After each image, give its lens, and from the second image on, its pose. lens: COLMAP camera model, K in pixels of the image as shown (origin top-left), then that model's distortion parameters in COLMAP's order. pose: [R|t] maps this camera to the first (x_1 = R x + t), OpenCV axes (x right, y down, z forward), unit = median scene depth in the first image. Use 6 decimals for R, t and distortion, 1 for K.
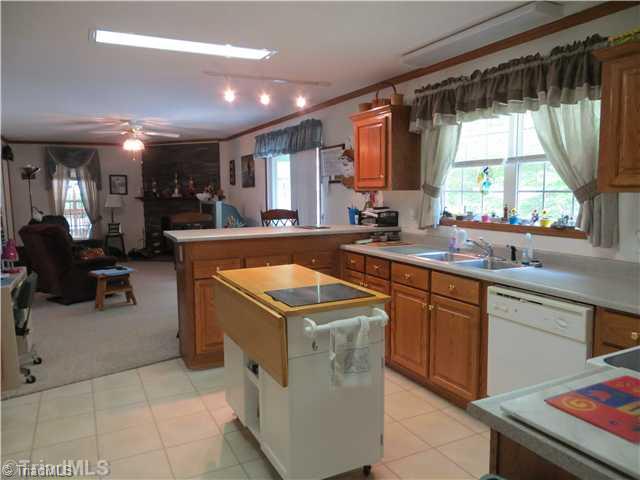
lens RADIAL K [[475.5, 0, 318.5], [0, 475.5, 239.7], [0, 0, 1]] dist [0.001250, 0.003460]
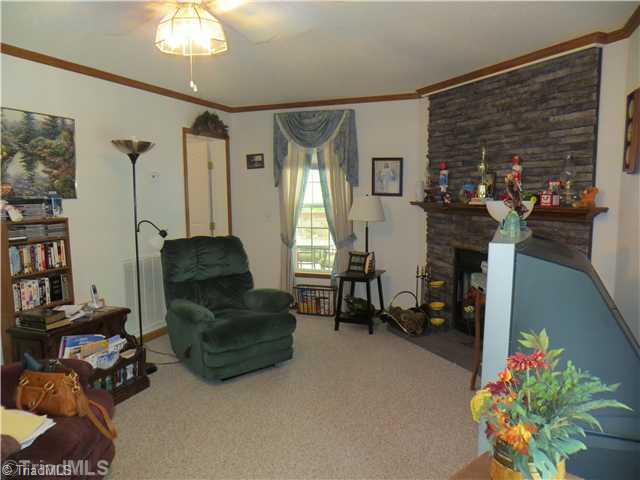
lens RADIAL K [[475.5, 0, 317.7], [0, 475.5, 236.2], [0, 0, 1]] dist [0.001250, 0.003460]
pose [[0.626666, 0.089989, -0.774075, -0.063807], [-0.079153, 0.995523, 0.051653, -0.074187], [0.775258, 0.028901, 0.630983, 0.638838]]
